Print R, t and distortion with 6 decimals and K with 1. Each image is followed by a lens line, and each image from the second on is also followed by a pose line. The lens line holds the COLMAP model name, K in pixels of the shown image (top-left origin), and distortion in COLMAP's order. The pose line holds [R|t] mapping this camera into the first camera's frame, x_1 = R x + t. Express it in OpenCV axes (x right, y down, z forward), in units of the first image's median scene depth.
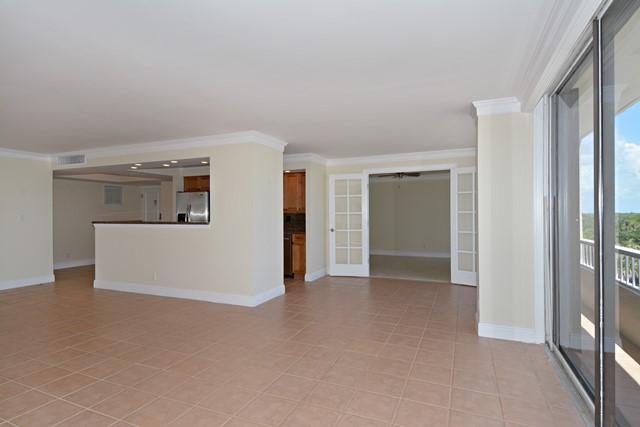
lens RADIAL K [[339.5, 0, 321.8], [0, 339.5, 211.6], [0, 0, 1]] dist [-0.001504, -0.001703]
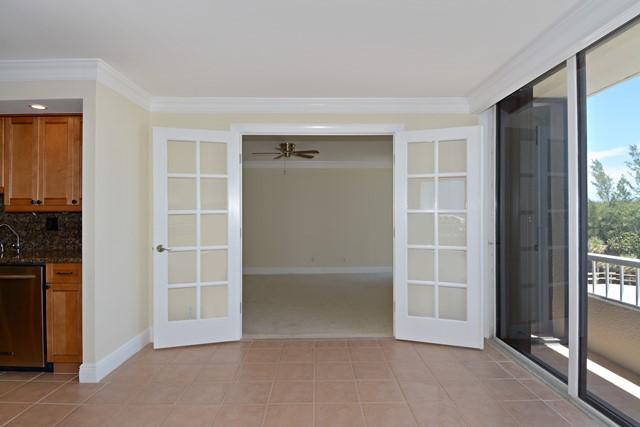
lens RADIAL K [[339.5, 0, 321.8], [0, 339.5, 211.6], [0, 0, 1]] dist [-0.001504, -0.001703]
pose [[0.925926, 0.004965, 0.377673, 0.059090], [-0.003907, 0.999986, -0.003570, 0.005828], [-0.377686, 0.001830, 0.925932, 0.497602]]
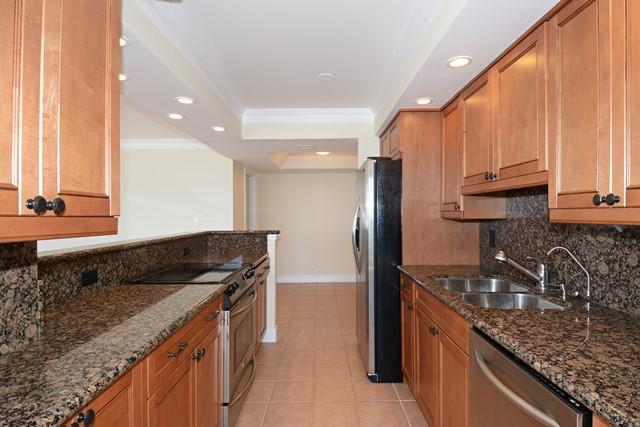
lens RADIAL K [[339.5, 0, 321.8], [0, 339.5, 211.6], [0, 0, 1]] dist [-0.001504, -0.001703]
pose [[0.398106, -0.000033, -0.917339, -0.013509], [0.003548, 0.999993, 0.001504, -0.000720], [0.917333, -0.003854, 0.398103, 0.813188]]
